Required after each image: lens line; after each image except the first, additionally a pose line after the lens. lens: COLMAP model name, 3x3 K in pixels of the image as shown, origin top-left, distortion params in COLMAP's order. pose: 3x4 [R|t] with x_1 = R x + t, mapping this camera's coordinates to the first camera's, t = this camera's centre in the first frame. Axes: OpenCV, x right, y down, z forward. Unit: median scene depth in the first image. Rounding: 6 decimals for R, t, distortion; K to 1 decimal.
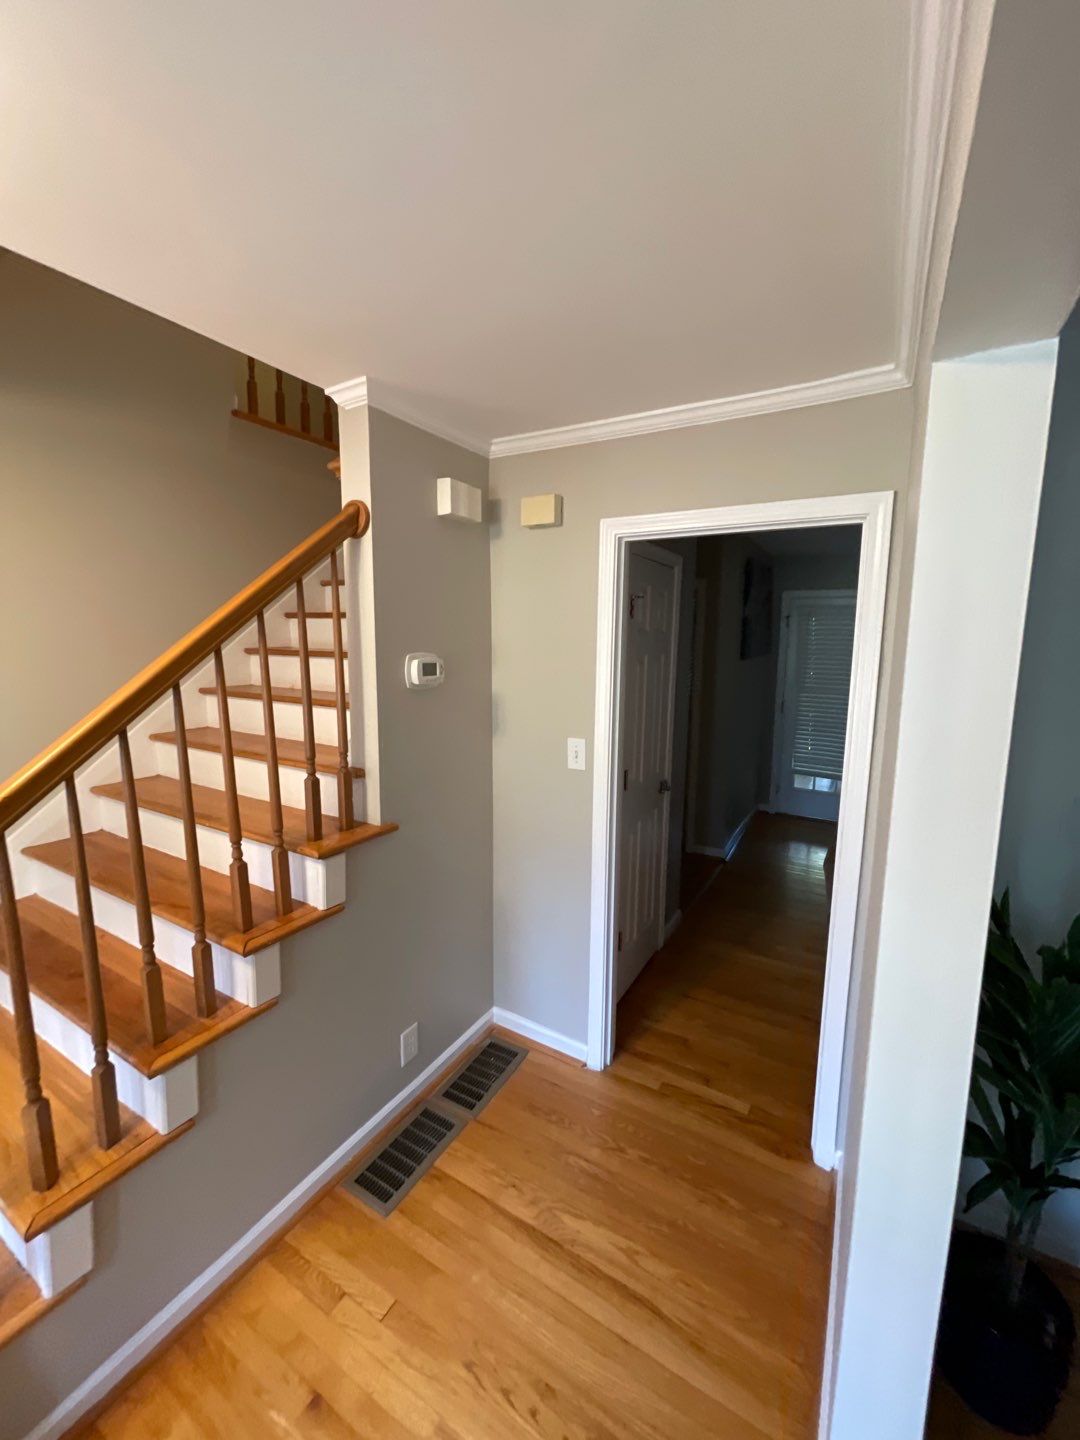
lens RADIAL K [[582.8, 0, 541.3], [0, 582.8, 723.2], [0, 0, 1]] dist [0.006079, -0.001722]
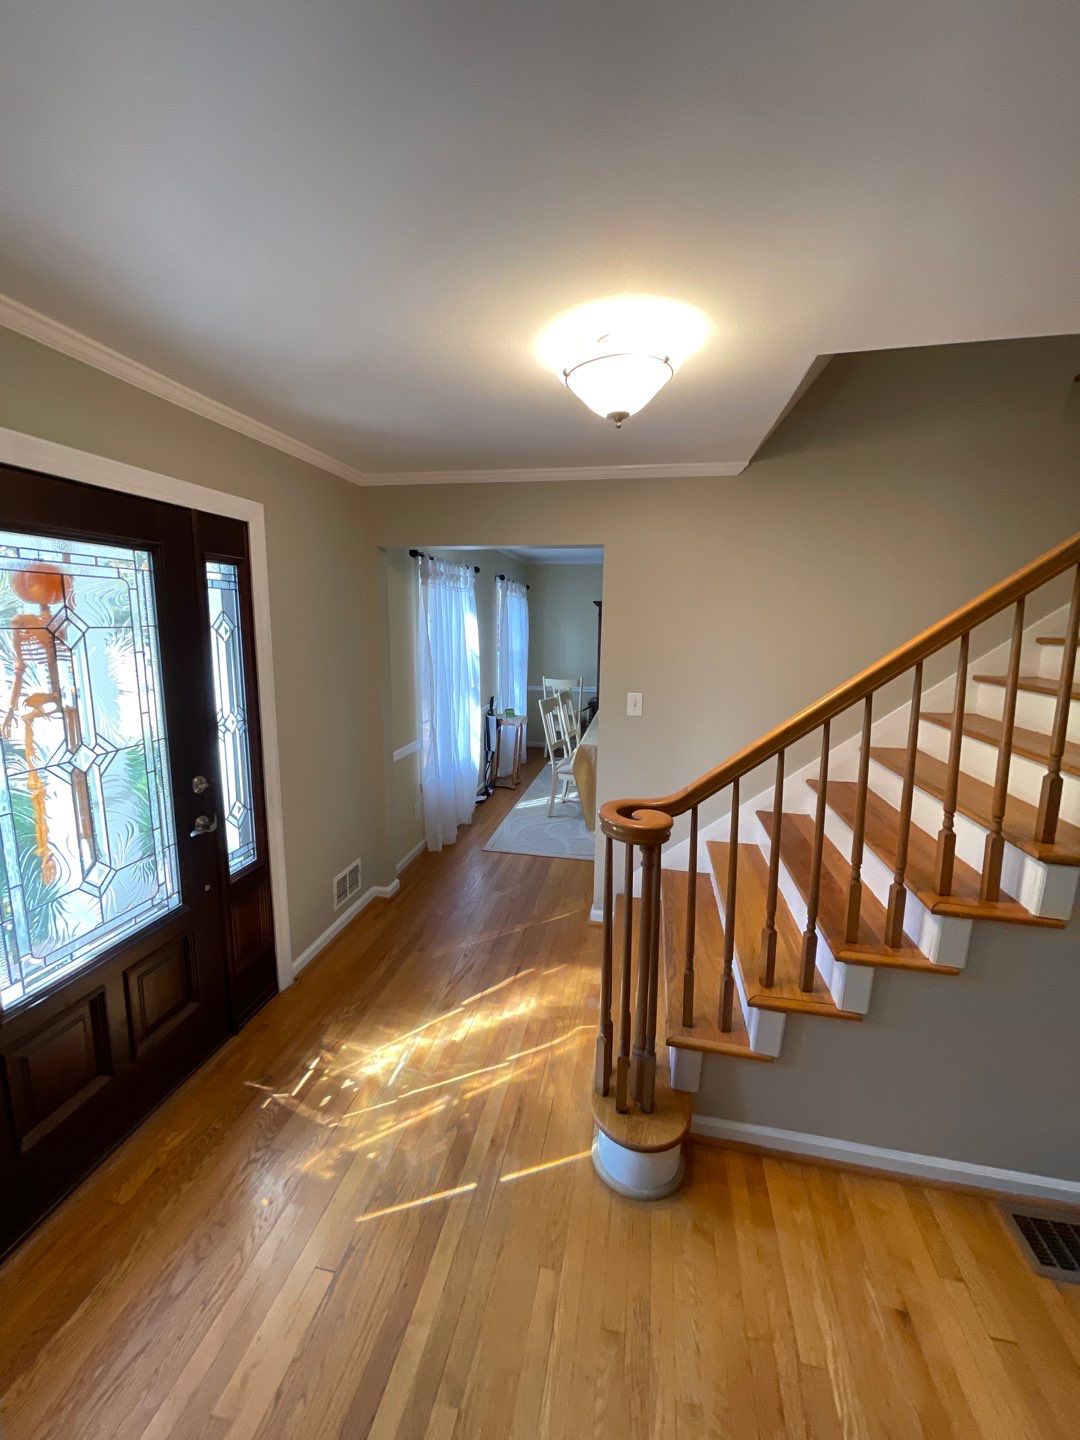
lens RADIAL K [[582.8, 0, 541.2], [0, 582.8, 709.1], [0, 0, 1]] dist [0.006079, -0.001722]
pose [[0.343693, 0.135672, -0.929230, 0.186482], [-0.140412, 0.985810, 0.091999, 0.017927], [0.928526, 0.098856, 0.357866, -0.107211]]
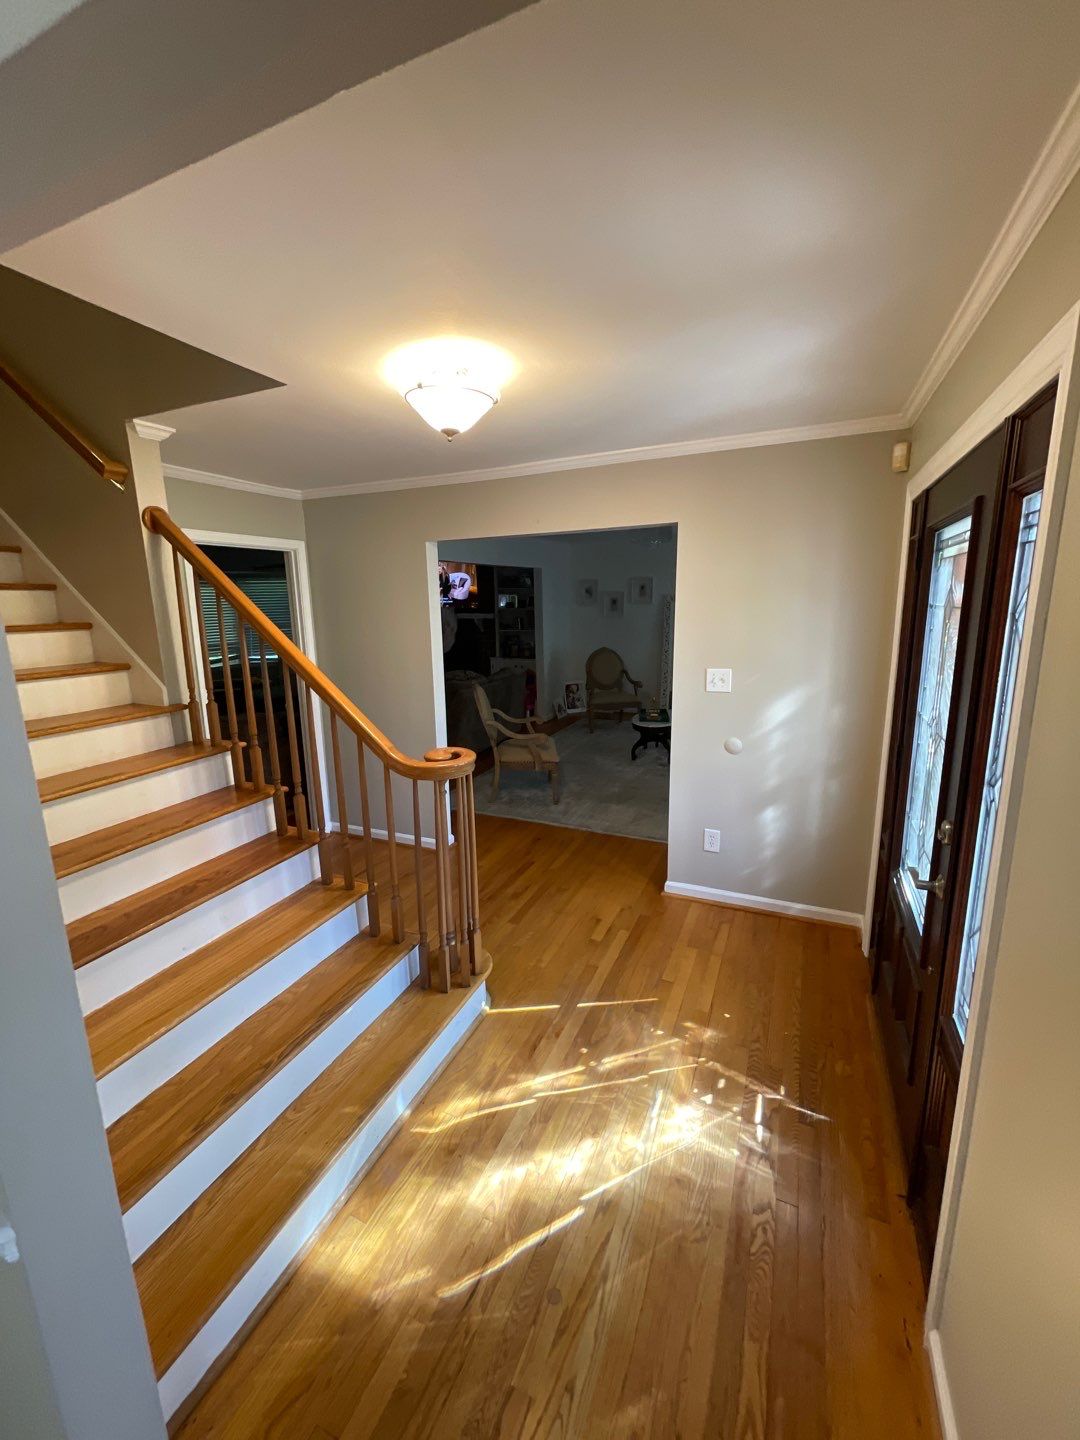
lens RADIAL K [[582.8, 0, 536.9], [0, 582.8, 711.3], [0, 0, 1]] dist [0.006079, -0.001722]
pose [[-0.114541, -0.208070, 0.971384, -1.927611], [0.150423, 0.962912, 0.223993, -0.079021], [-0.981964, 0.171775, -0.078994, 0.324865]]
